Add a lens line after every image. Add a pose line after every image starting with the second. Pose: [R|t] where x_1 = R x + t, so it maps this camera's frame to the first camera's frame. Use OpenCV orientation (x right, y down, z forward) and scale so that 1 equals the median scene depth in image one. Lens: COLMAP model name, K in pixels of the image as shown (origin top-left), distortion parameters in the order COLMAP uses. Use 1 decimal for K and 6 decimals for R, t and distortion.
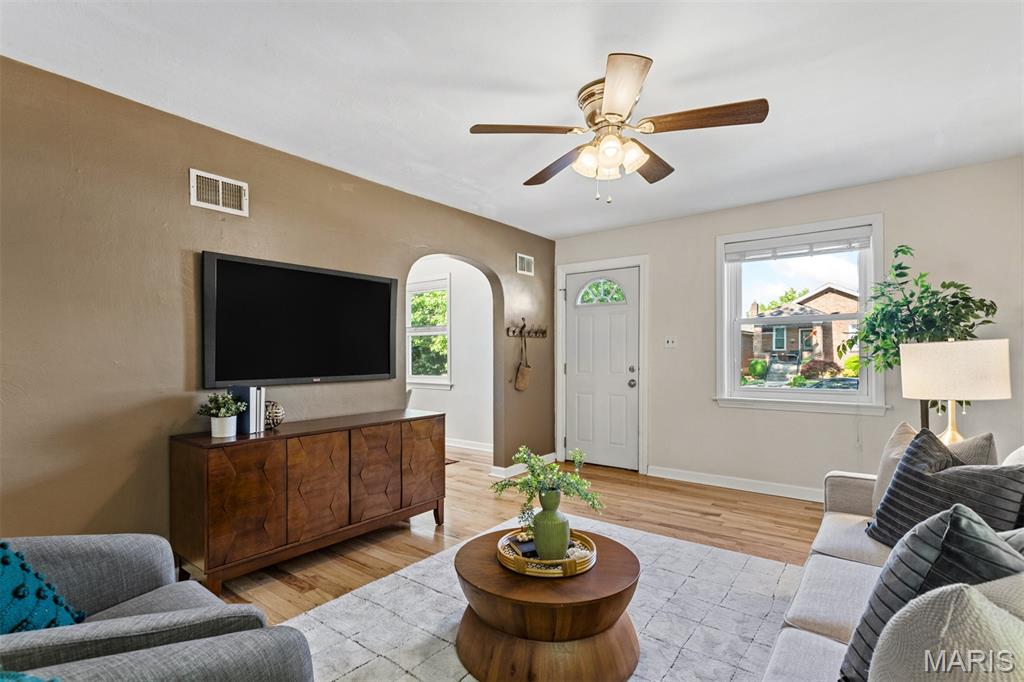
lens RADIAL K [[486.7, 0, 489.0], [0, 486.7, 357.8], [0, 0, 1]] dist [0.002371, 0.000828]
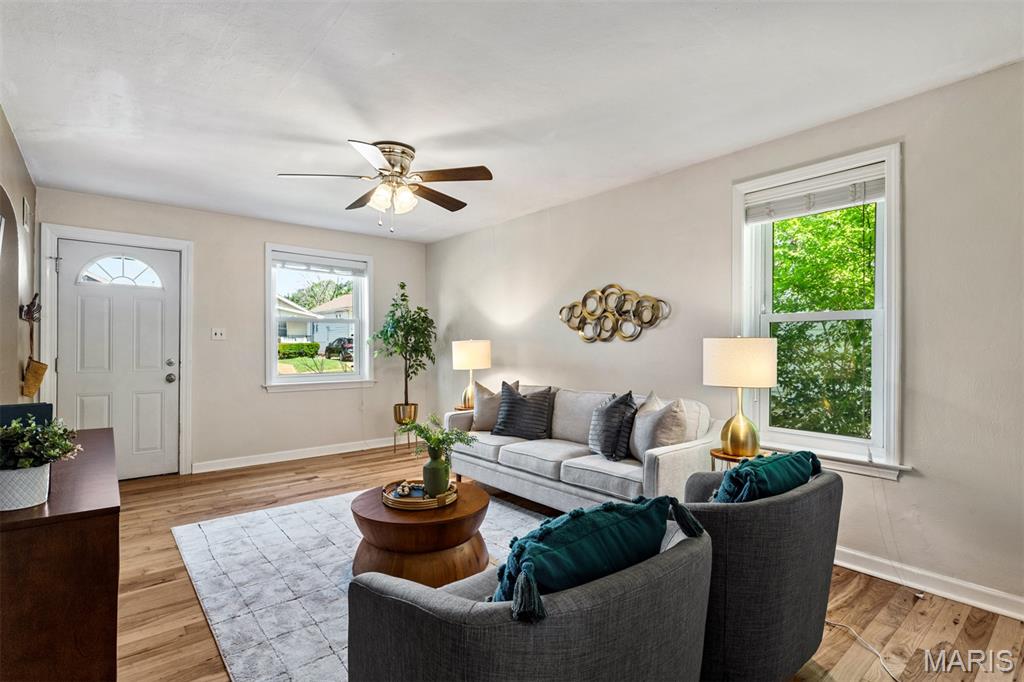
lens RADIAL K [[491.5, 0, 512.0], [0, 491.5, 341.0], [0, 0, 1]] dist [-0.001068, 0.000454]
pose [[0.197089, 0.011484, 0.980318, -0.484192], [0.002426, 0.999923, -0.012201, -0.004397], [-0.980383, 0.004783, 0.197046, 0.194952]]
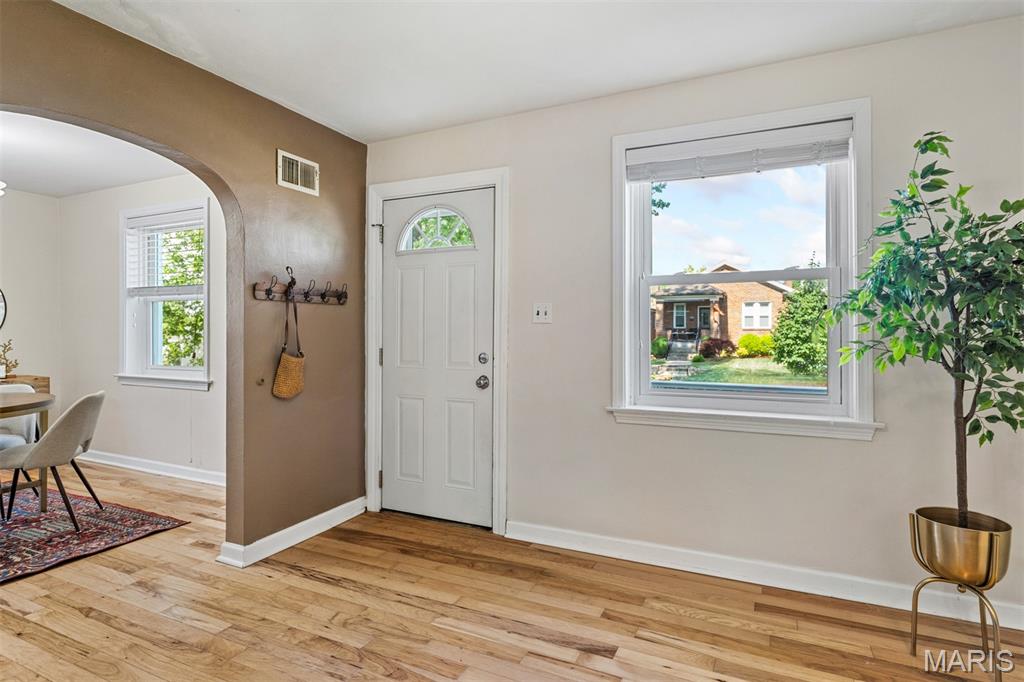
lens RADIAL K [[539.5, 0, 506.3], [0, 539.5, 333.4], [0, 0, 1]] dist [0.000282, 0.000859]
pose [[0.974178, 0.003146, 0.225760, 0.173141], [-0.002437, 0.999991, -0.003419, -0.005325], [-0.225769, 0.002780, 0.974177, 0.349575]]
